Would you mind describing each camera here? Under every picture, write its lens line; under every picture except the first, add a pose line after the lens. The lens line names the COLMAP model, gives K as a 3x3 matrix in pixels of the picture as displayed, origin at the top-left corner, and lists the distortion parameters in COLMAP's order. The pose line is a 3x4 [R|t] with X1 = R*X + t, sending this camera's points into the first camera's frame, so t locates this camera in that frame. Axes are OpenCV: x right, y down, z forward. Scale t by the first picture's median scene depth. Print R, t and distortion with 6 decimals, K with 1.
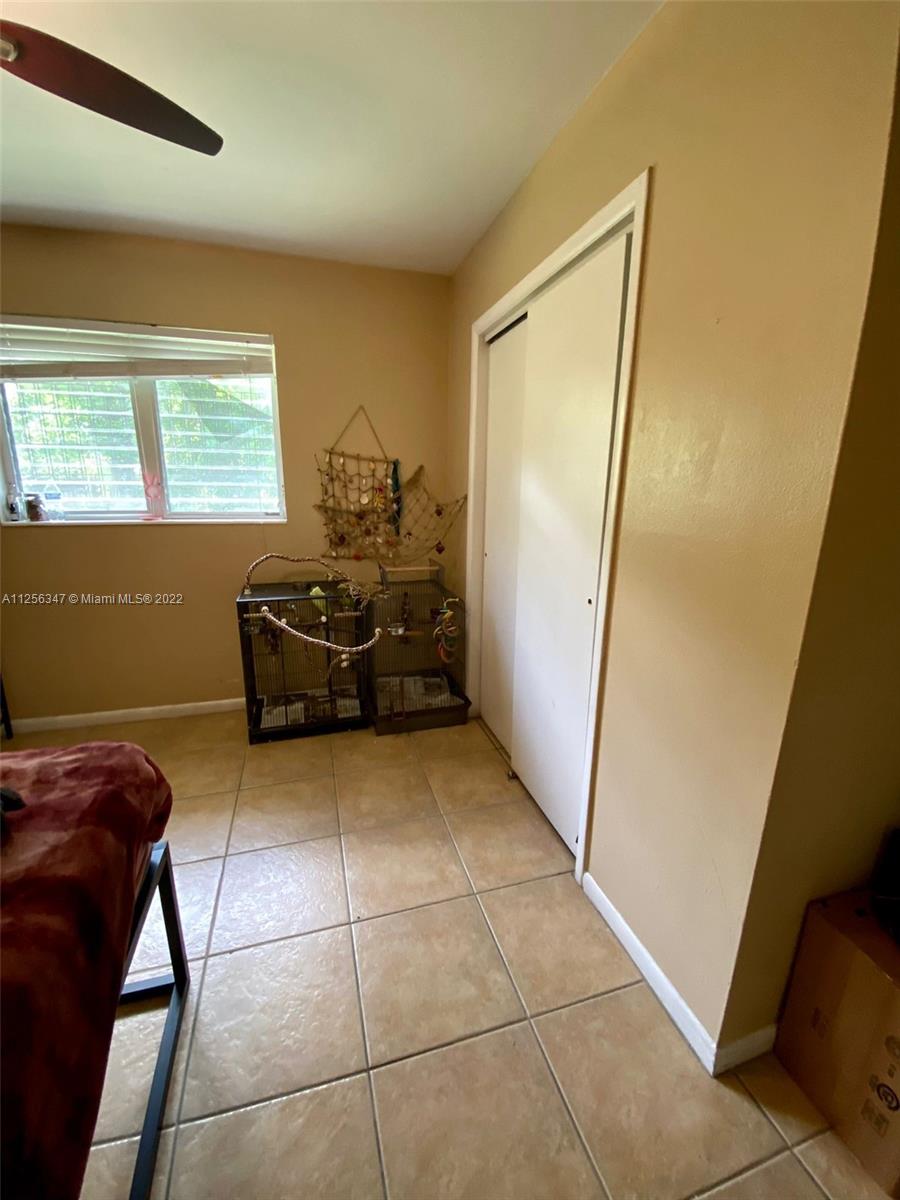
lens RADIAL K [[494.5, 0, 449.8], [0, 494.5, 599.8], [0, 0, 1]] dist [-0.002534, -0.000386]
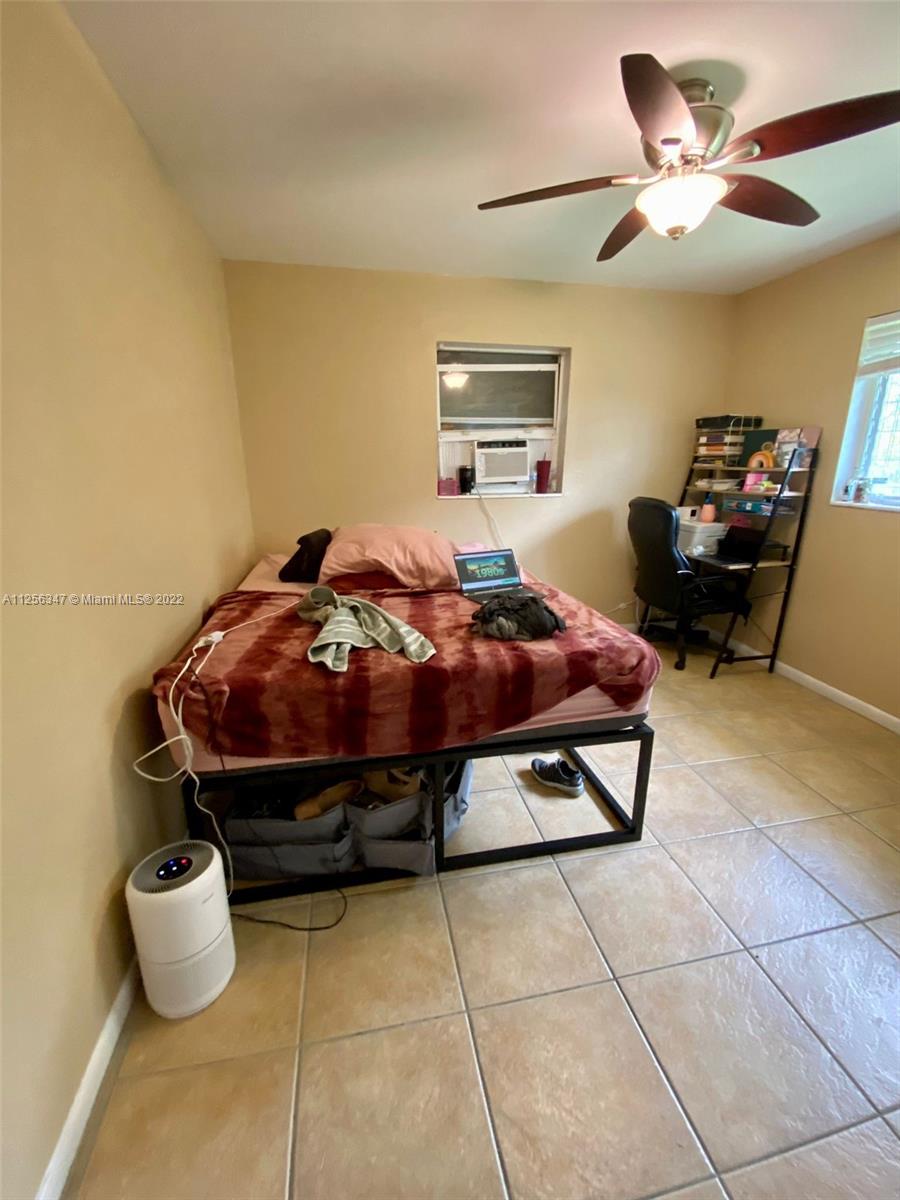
lens RADIAL K [[494.5, 0, 450.1], [0, 494.5, 598.8], [0, 0, 1]] dist [-0.002534, -0.000386]
pose [[-0.085513, 0.262202, -0.961217, 0.595129], [-0.239241, 0.931121, 0.275276, -0.078814], [0.967187, 0.253502, -0.016893, 0.336849]]
